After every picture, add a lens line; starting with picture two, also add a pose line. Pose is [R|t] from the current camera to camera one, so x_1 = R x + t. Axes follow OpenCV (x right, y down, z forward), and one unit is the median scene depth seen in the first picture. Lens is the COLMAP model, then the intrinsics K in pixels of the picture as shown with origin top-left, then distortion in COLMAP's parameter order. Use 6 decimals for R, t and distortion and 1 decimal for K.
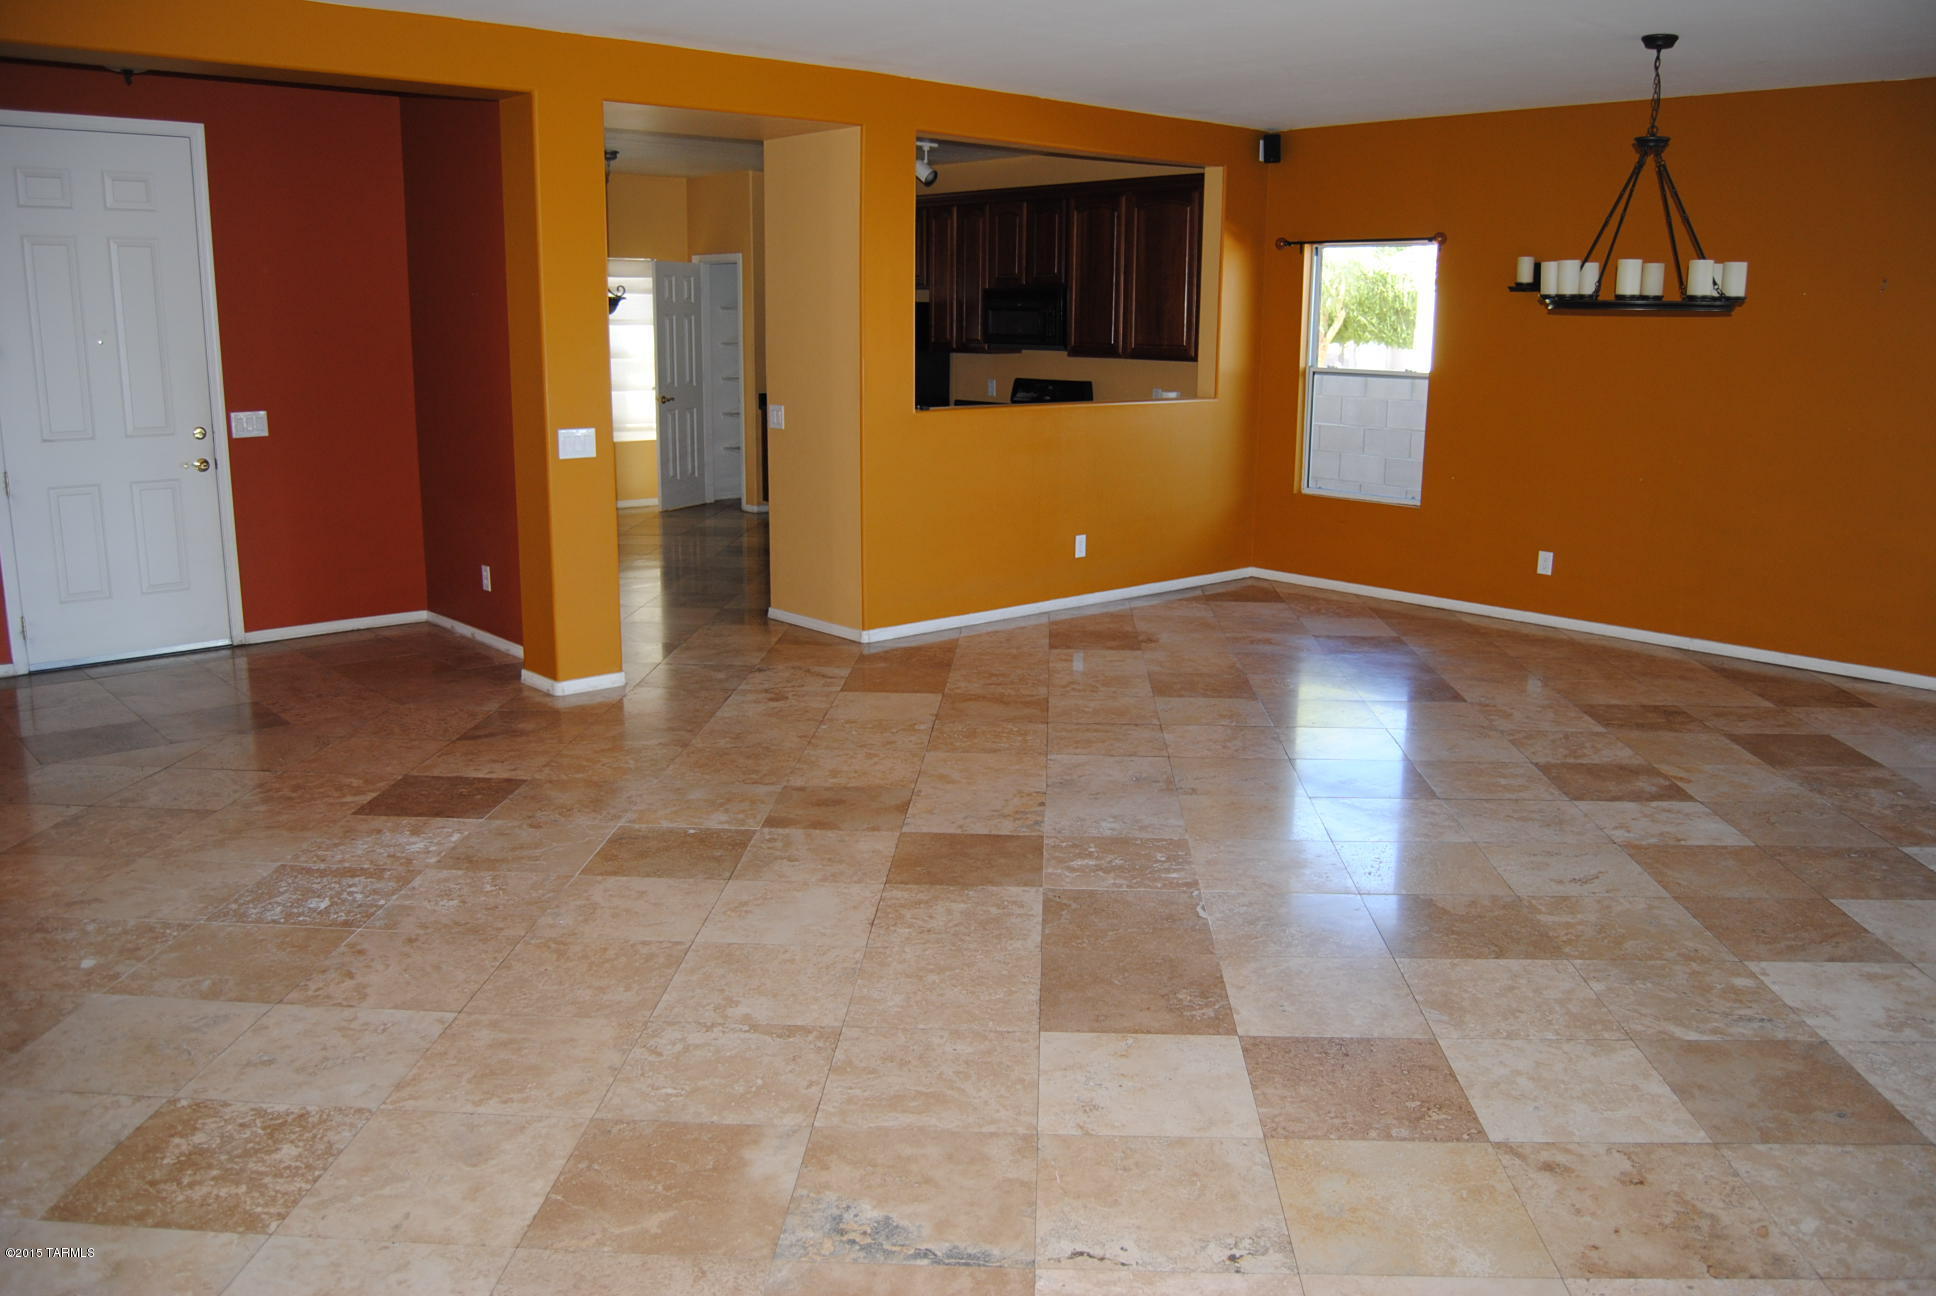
lens RADIAL K [[1508.4, 0, 991.2], [0, 1508.4, 647.4], [0, 0, 1]] dist [-0.111364, 0.059783]
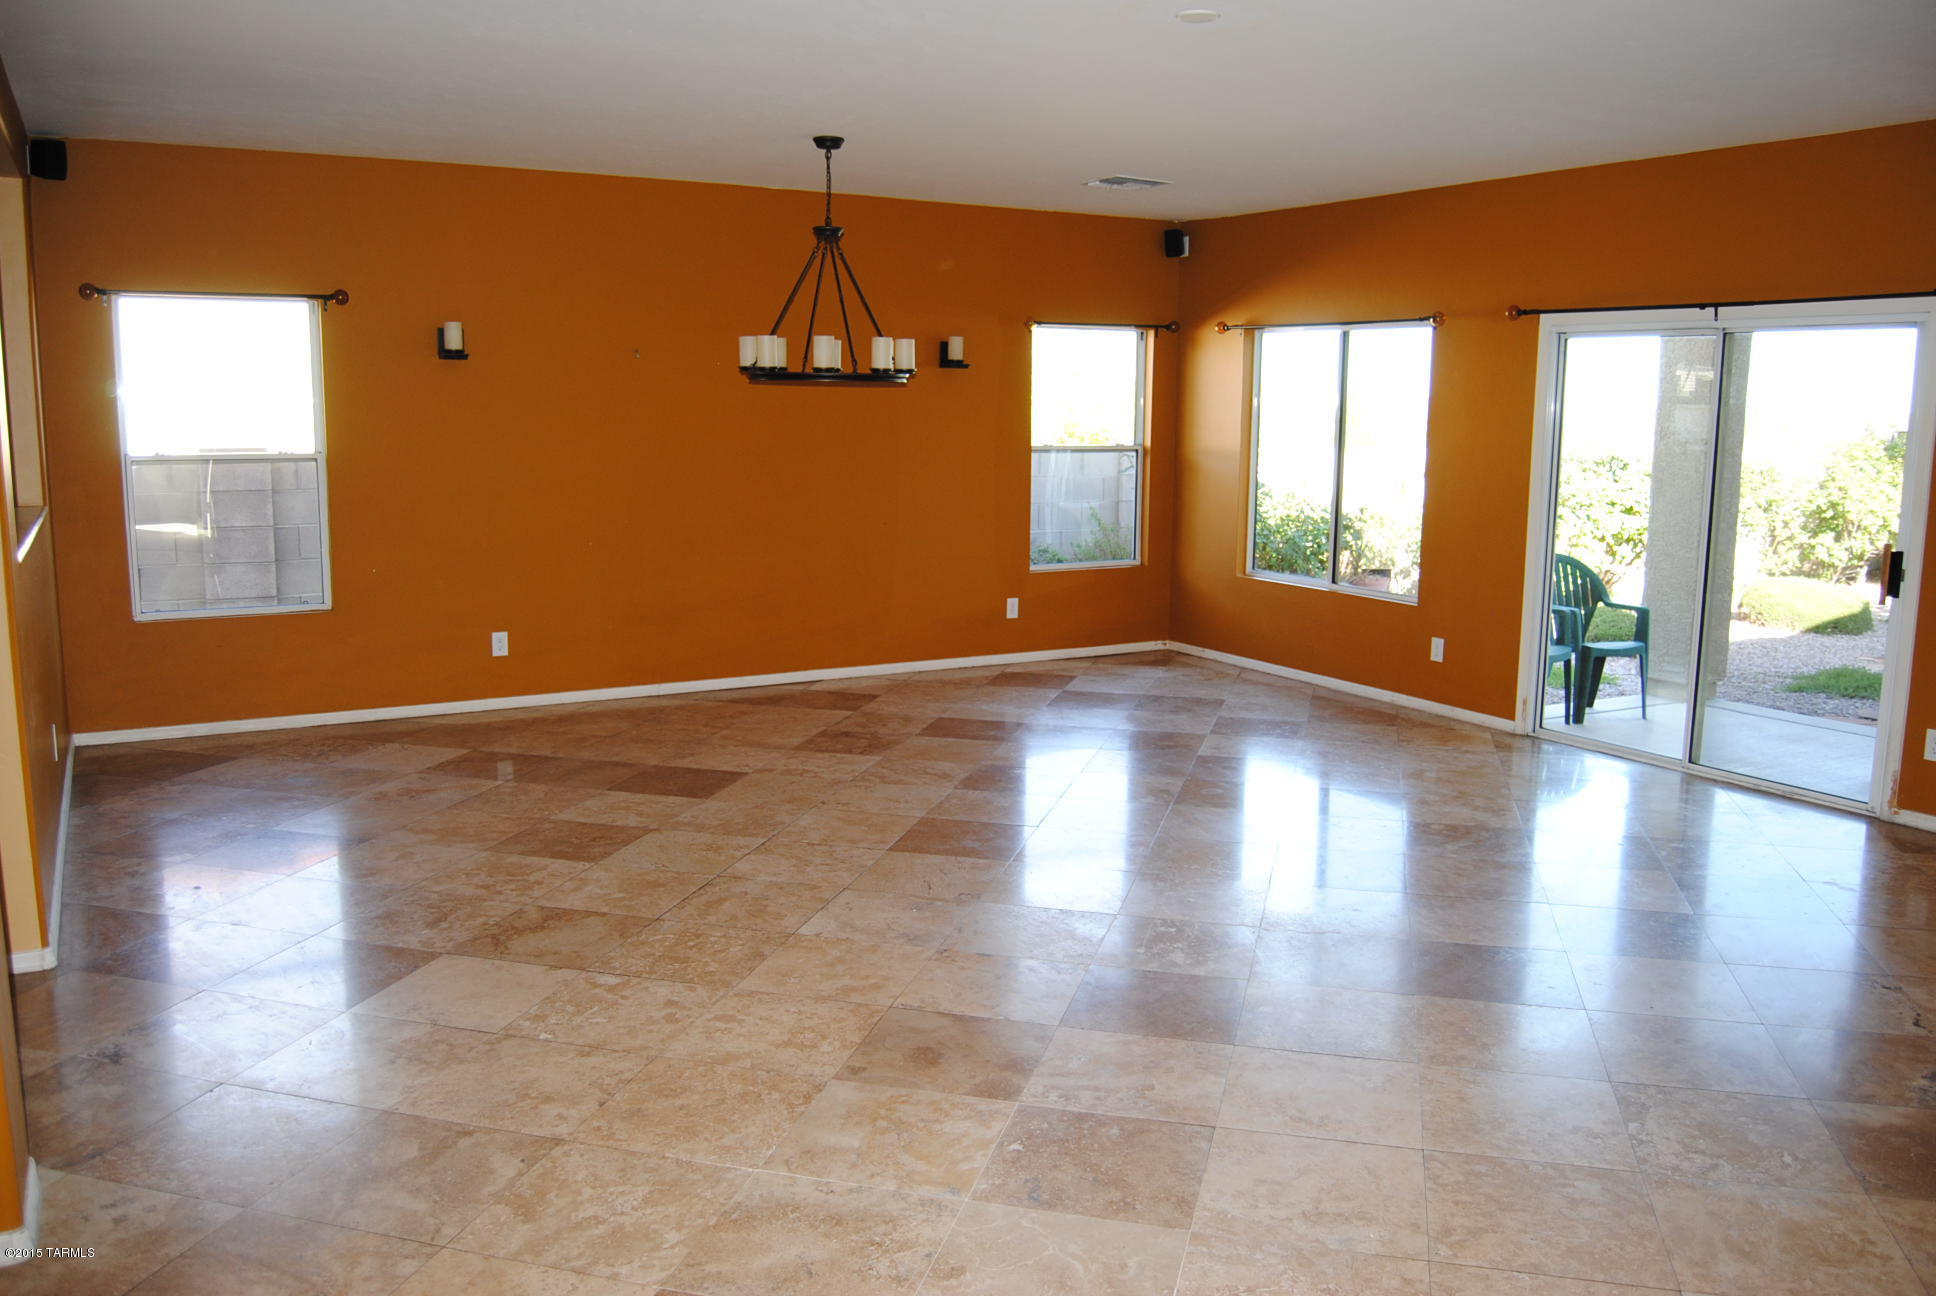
lens RADIAL K [[1508.4, 0, 991.2], [0, 1508.4, 647.4], [0, 0, 1]] dist [-0.111364, 0.059783]
pose [[0.208101, -0.163463, 0.964351, -0.680153], [0.200452, 0.972137, 0.121526, -0.152212], [-0.957347, 0.168016, 0.235069, 0.674399]]
